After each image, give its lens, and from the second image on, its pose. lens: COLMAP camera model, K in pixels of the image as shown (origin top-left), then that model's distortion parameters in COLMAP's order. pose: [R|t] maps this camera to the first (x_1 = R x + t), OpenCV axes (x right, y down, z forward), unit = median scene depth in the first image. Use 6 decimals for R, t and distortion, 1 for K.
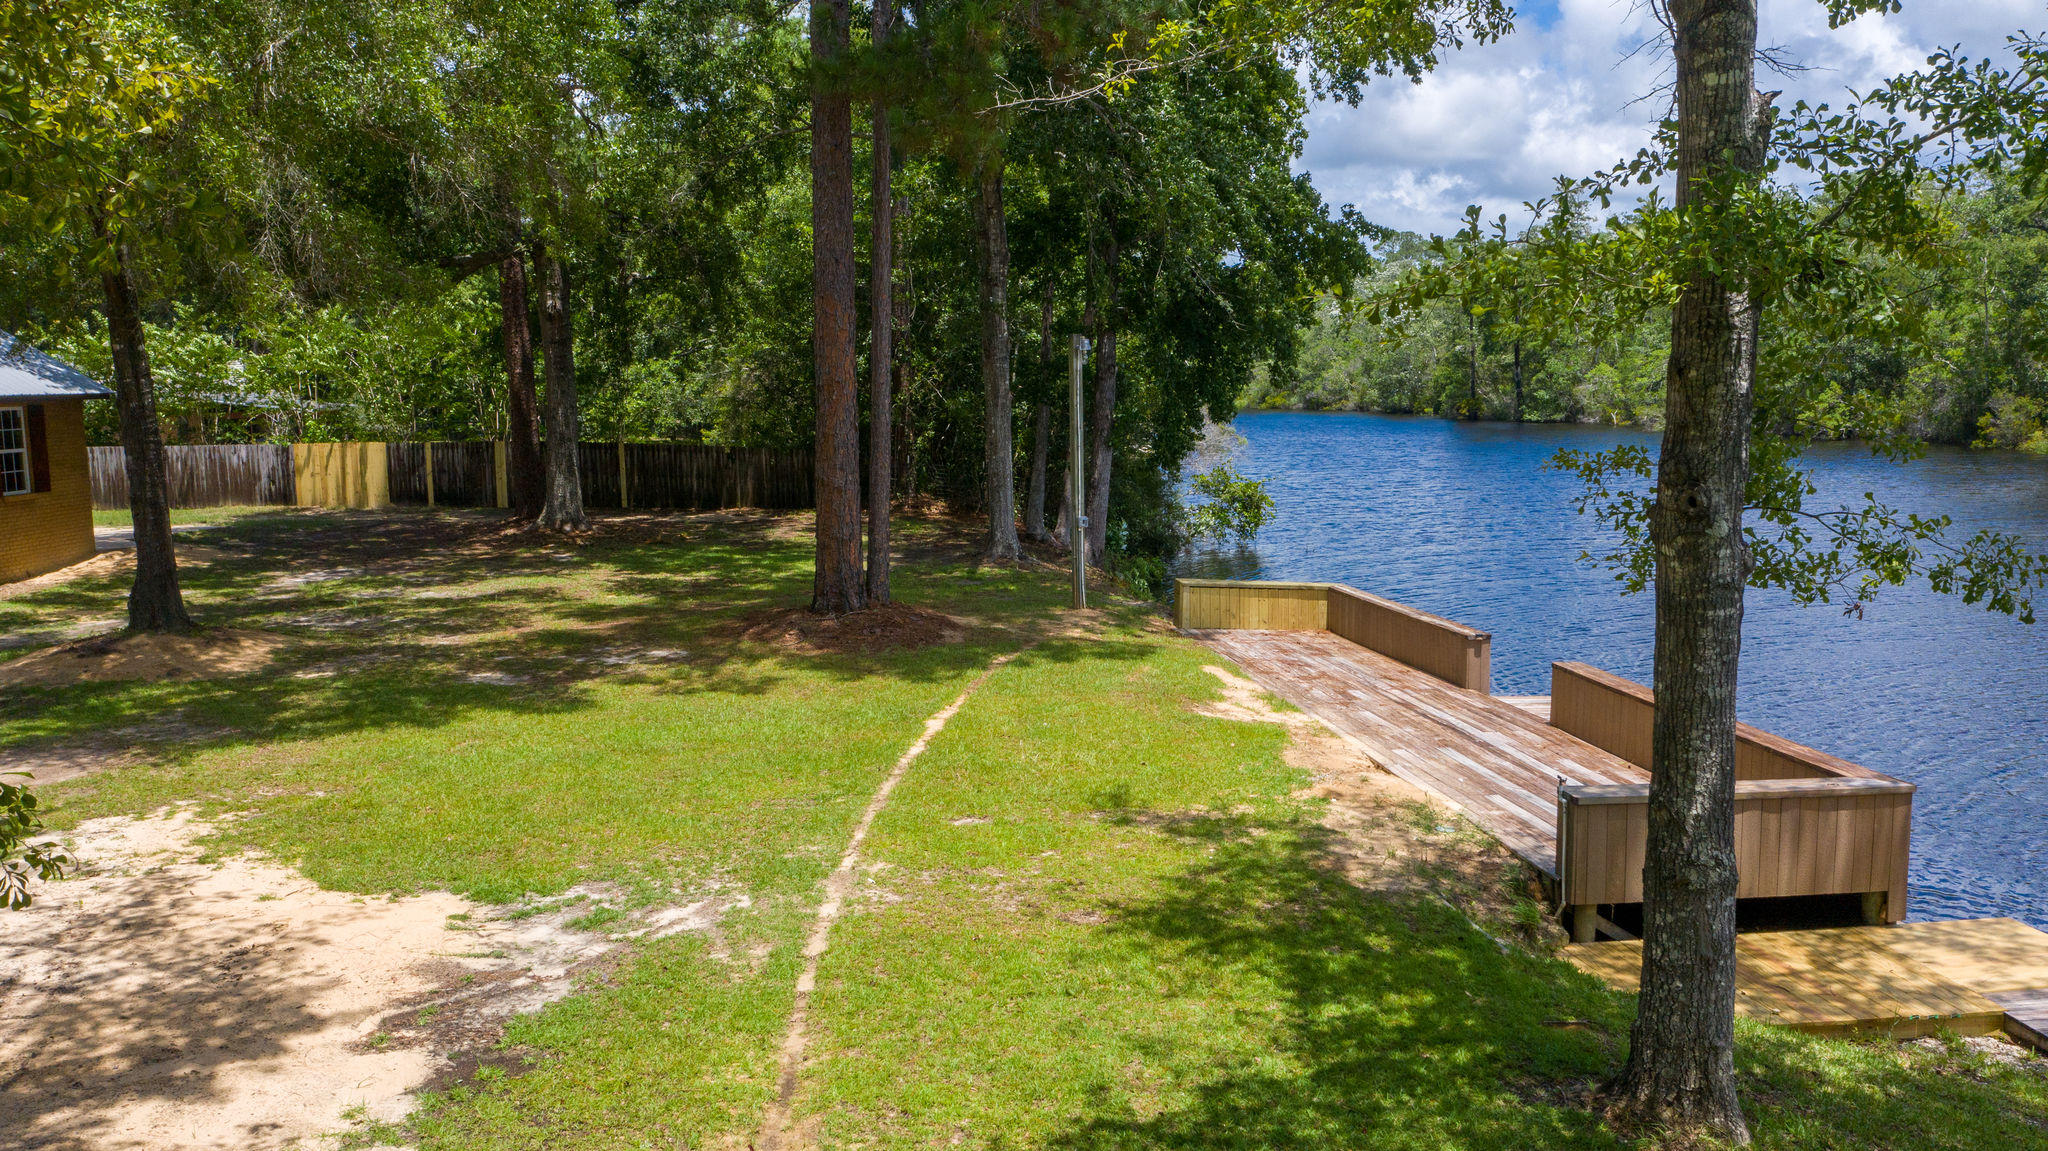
lens RADIAL K [[1689.6, 0, 1024.0], [0, 1689.6, 575.5], [0, 0, 1]] dist [-0.009911, -0.003247]
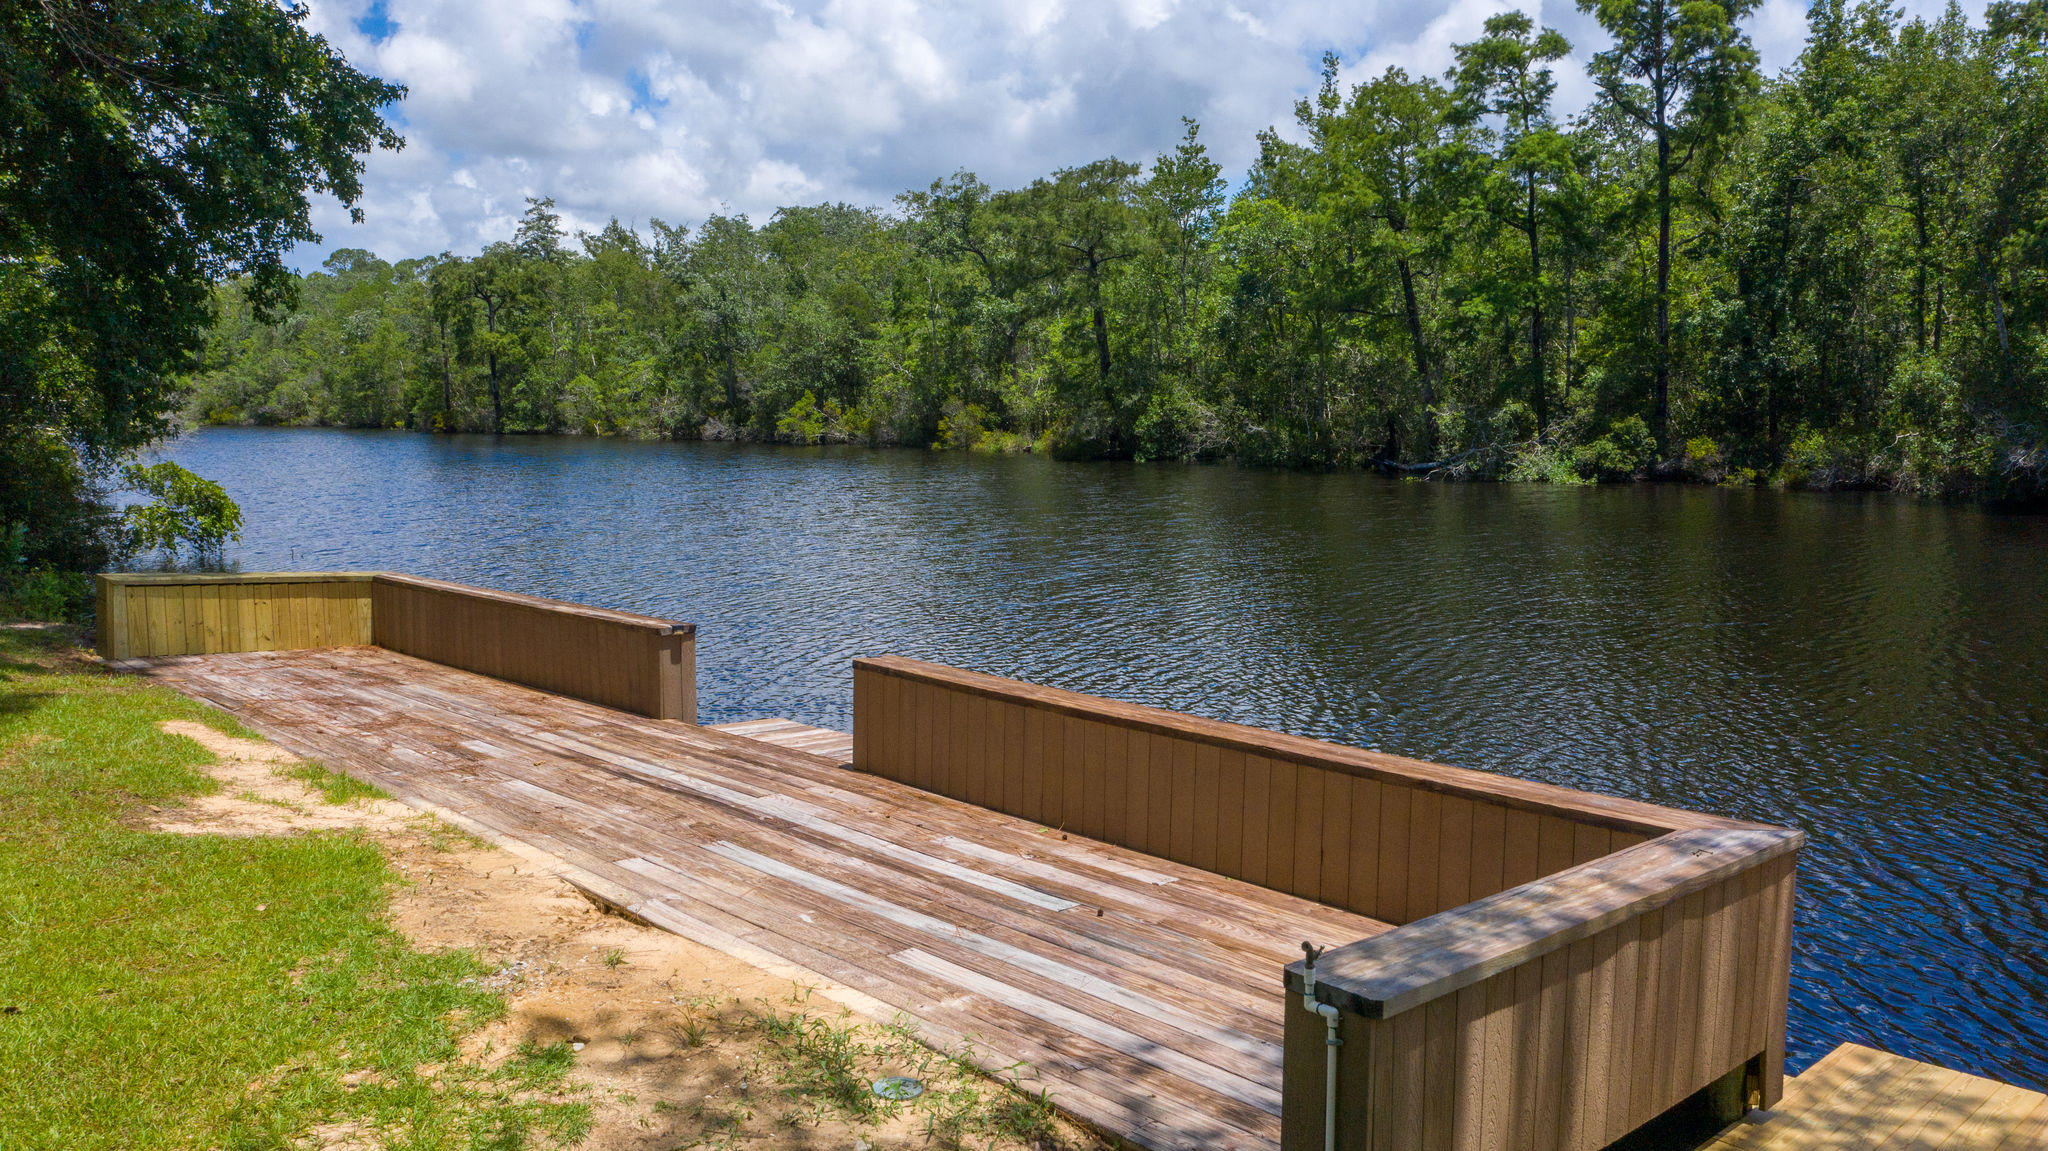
lens RADIAL K [[1627.0, 0, 1024.0], [0, 1627.0, 575.5], [0, 0, 1]] dist [-0.022886, 0.008618]
pose [[0.821059, -0.045528, 0.569025, 0.044773], [0.053015, 0.998588, 0.003401, 0.021814], [-0.568377, 0.027374, 0.822313, 0.461321]]
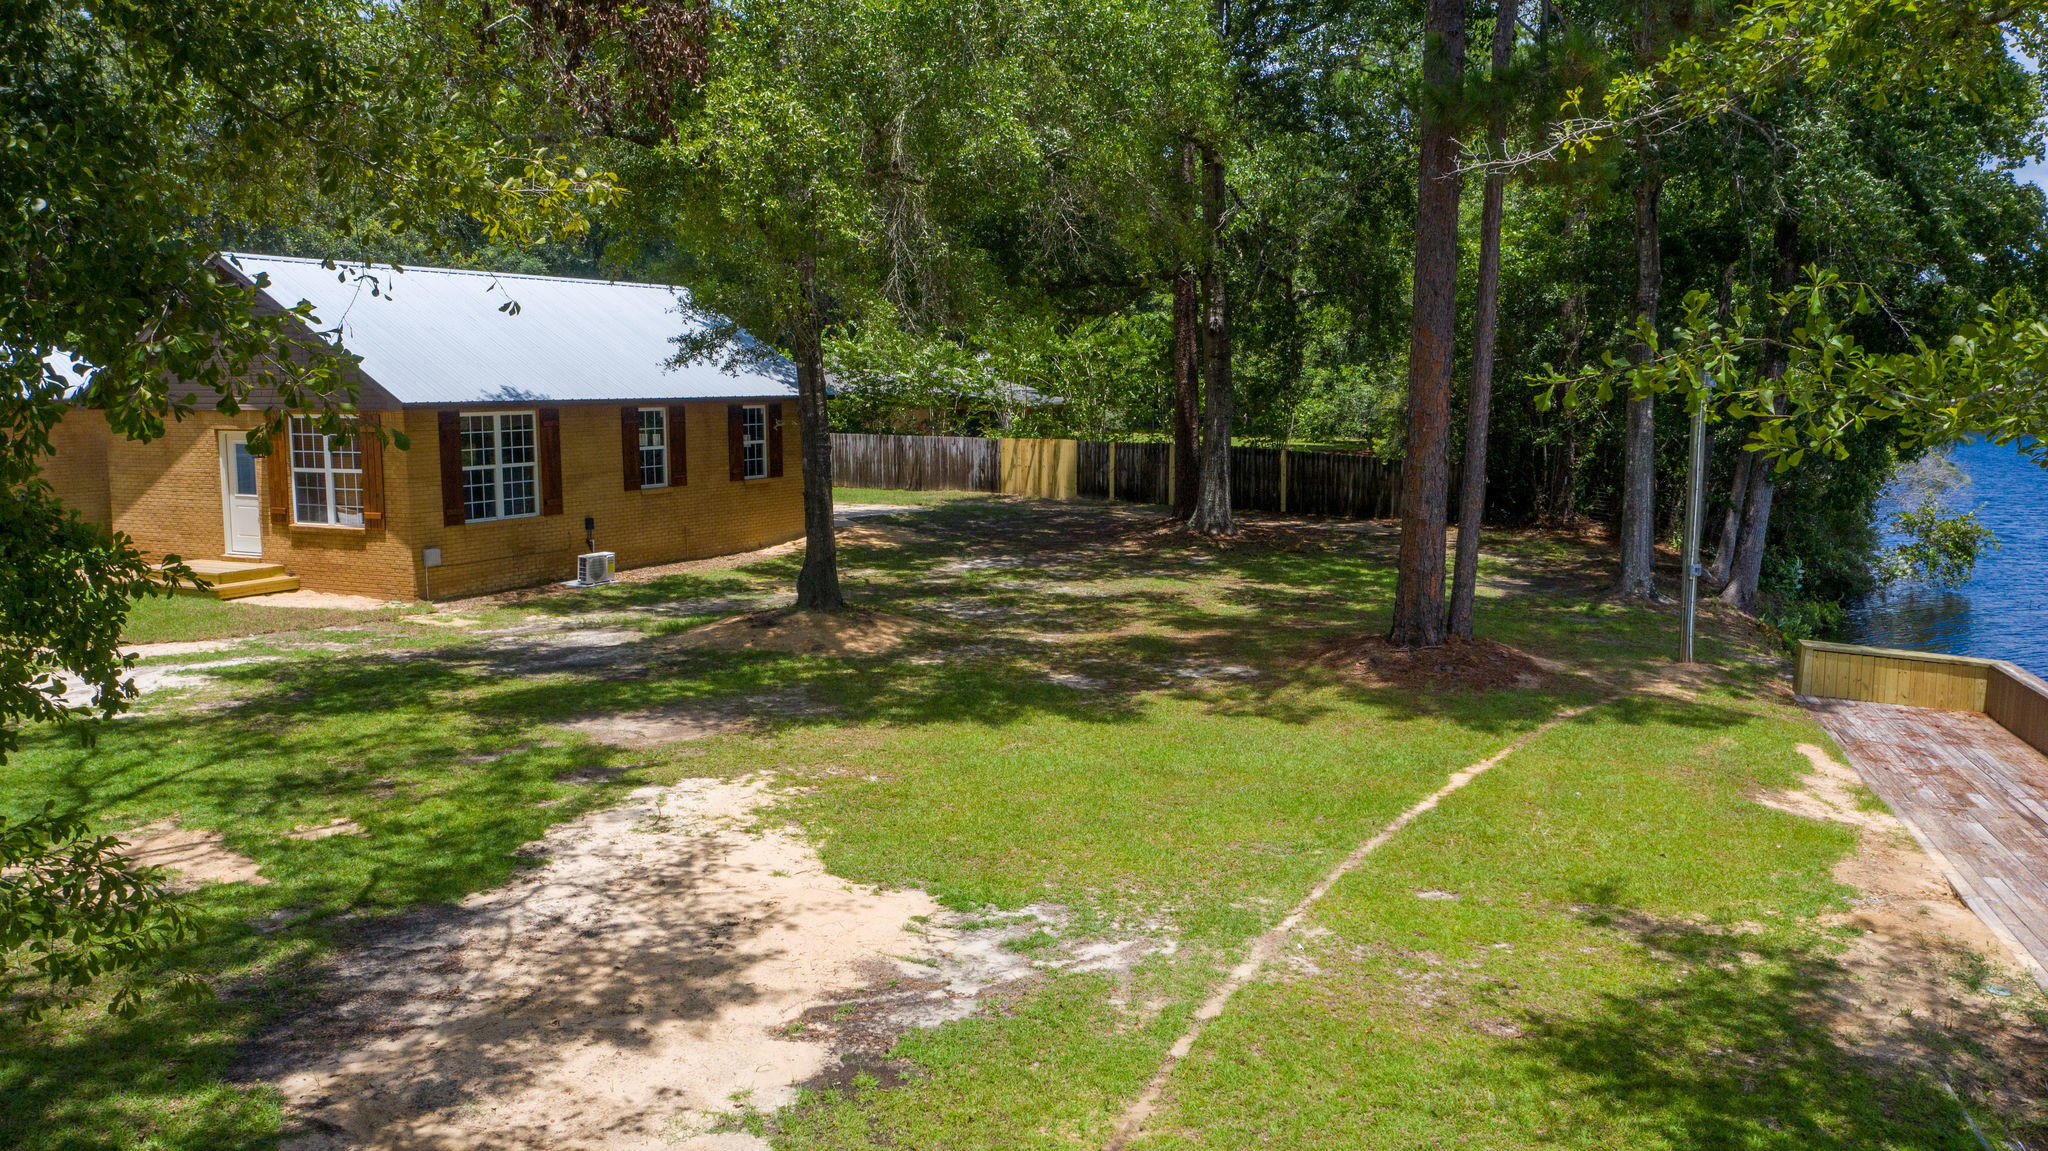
lens RADIAL K [[1627.0, 0, 1024.0], [0, 1627.0, 575.5], [0, 0, 1]] dist [-0.022886, 0.008618]
pose [[0.908512, 0.073744, -0.411299, 0.084347], [-0.070991, 0.997235, 0.021990, -0.027972], [0.411783, 0.009220, 0.911235, 0.038840]]
